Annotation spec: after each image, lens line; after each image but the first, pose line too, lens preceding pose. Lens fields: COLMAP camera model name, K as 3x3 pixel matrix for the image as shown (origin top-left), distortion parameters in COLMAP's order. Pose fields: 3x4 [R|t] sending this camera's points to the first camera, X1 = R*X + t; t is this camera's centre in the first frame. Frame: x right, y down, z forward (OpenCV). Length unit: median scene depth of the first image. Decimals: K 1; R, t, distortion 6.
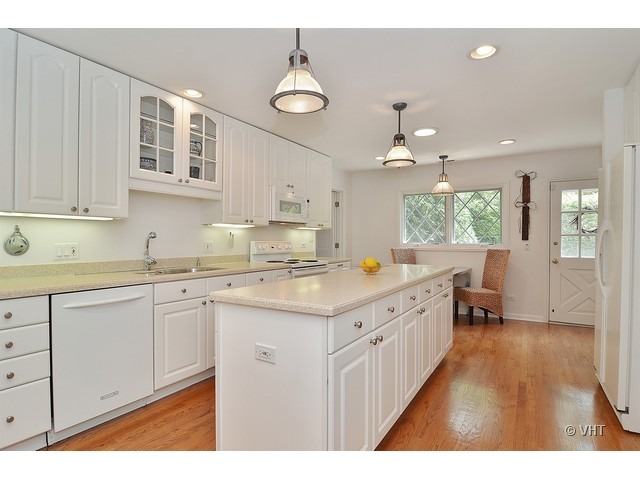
lens RADIAL K [[346.2, 0, 320.0], [0, 346.2, 240.0], [0, 0, 1]] dist [-0.003469, -0.000635]
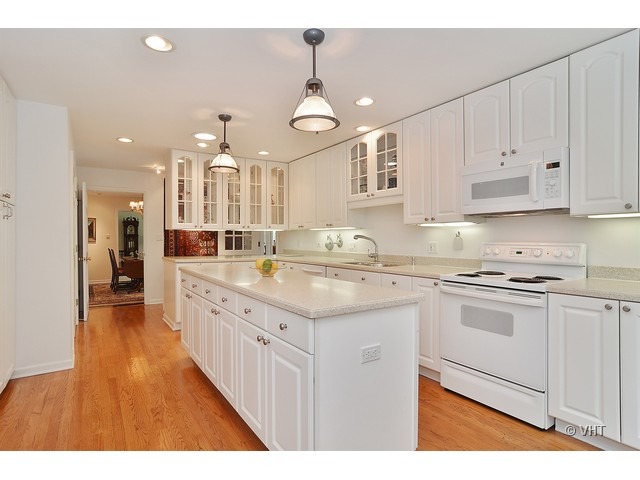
lens RADIAL K [[346.2, 0, 320.0], [0, 346.2, 240.0], [0, 0, 1]] dist [-0.003469, -0.000635]
pose [[-0.406840, -0.002663, -0.913496, 0.823217], [-0.001724, 0.999996, -0.002147, 0.000332], [0.913498, 0.000702, -0.406843, 1.277807]]
